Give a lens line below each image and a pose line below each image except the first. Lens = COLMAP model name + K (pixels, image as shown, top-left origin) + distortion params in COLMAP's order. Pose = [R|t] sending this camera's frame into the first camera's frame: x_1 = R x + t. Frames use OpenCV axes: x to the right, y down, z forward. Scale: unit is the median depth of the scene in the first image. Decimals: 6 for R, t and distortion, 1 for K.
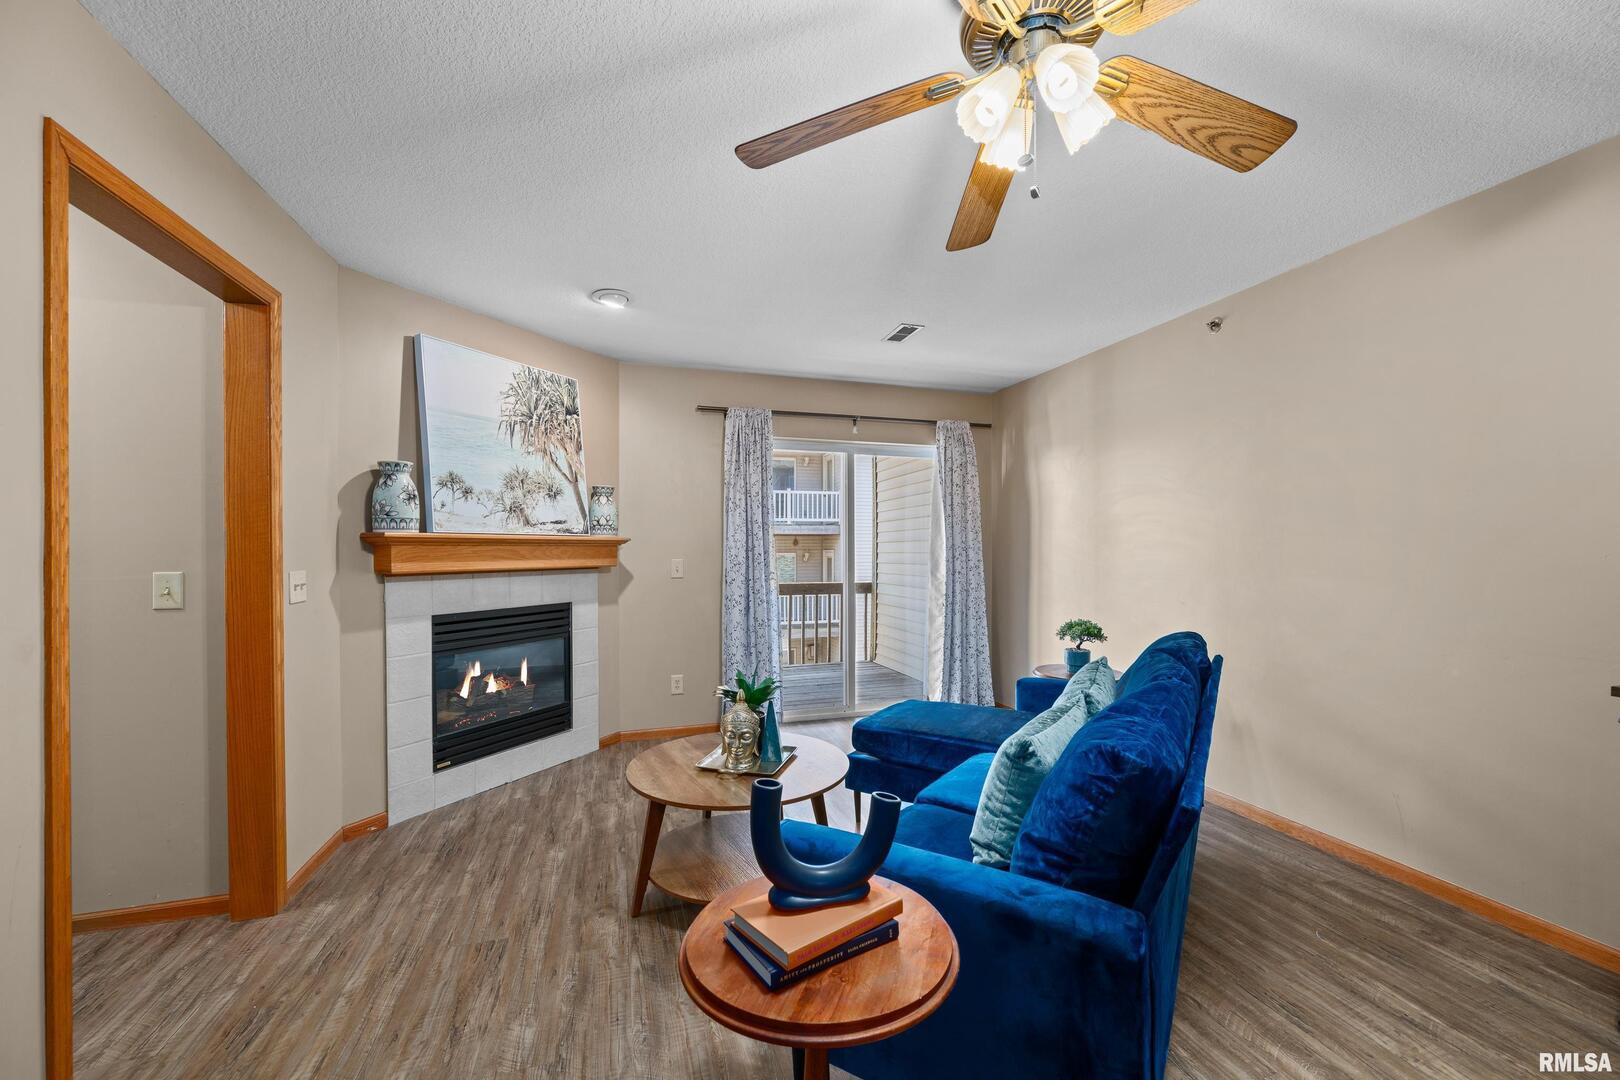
lens RADIAL K [[639.3, 0, 810.0], [0, 639.3, 540.0], [0, 0, 1]] dist [0.000410, 0.000013]
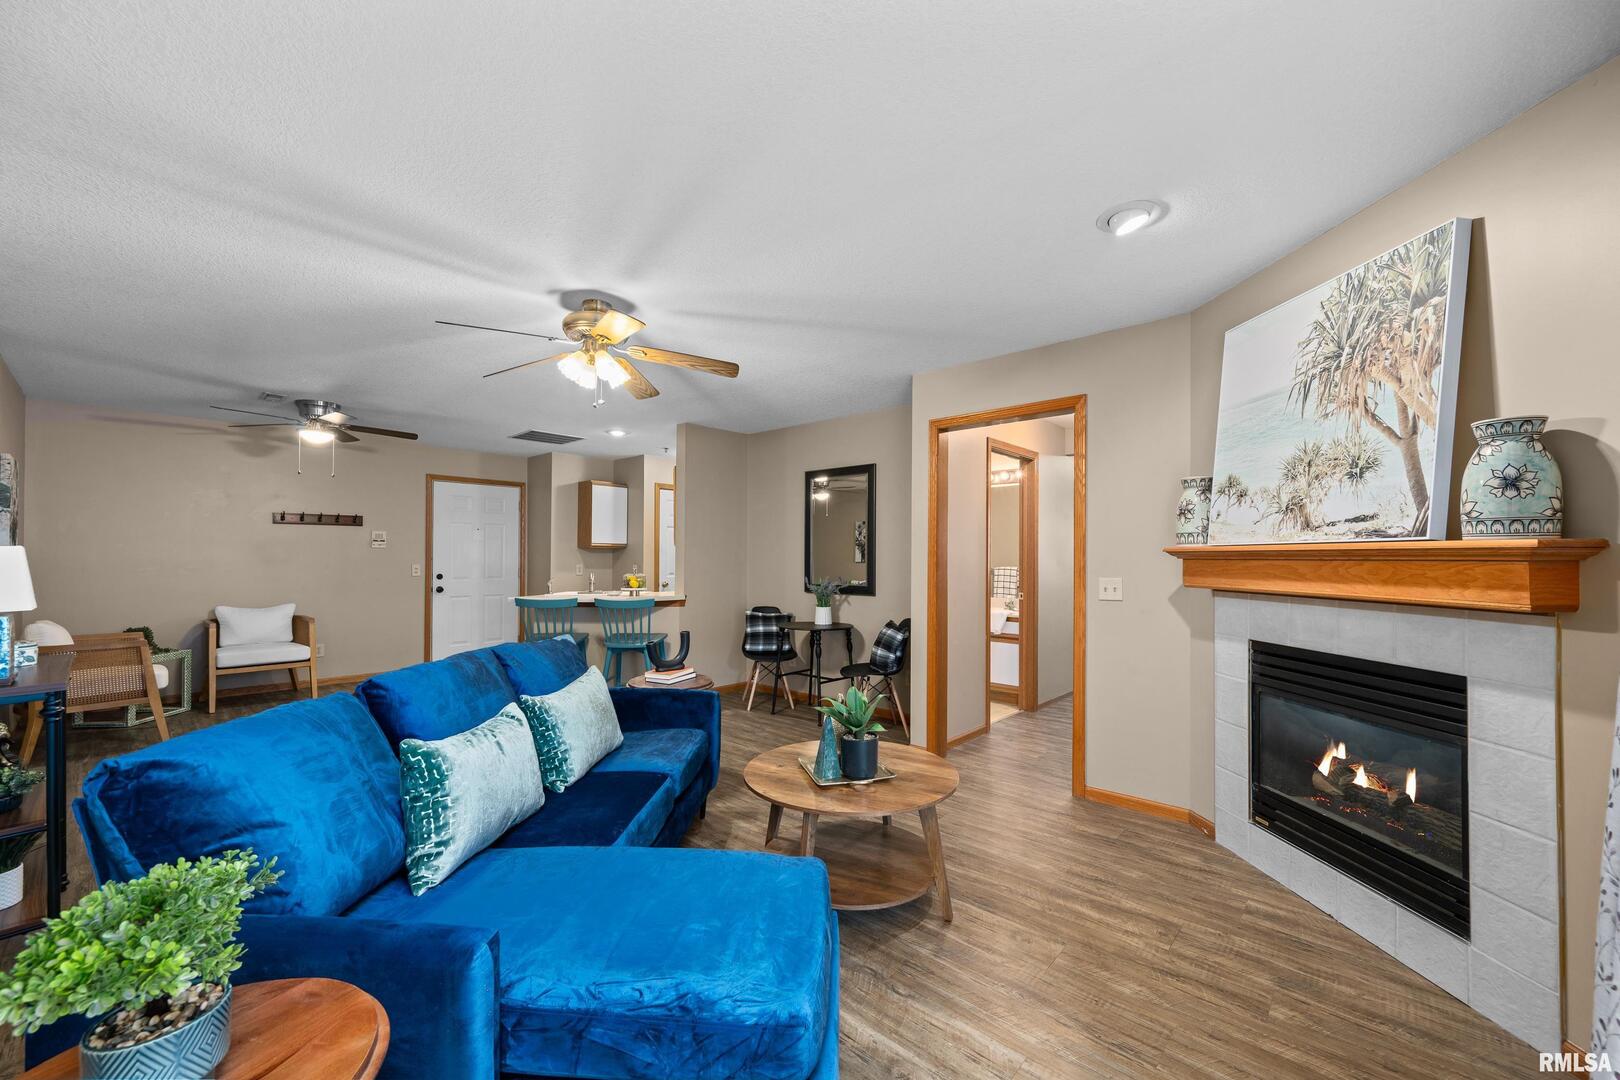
lens RADIAL K [[639.3, 0, 810.0], [0, 639.3, 540.0], [0, 0, 1]] dist [0.000410, 0.000013]
pose [[-0.860366, -0.014388, -0.509473, 0.329596], [0.005790, 0.999261, -0.037997, 0.010185], [0.509644, -0.035641, -0.859647, 1.274275]]
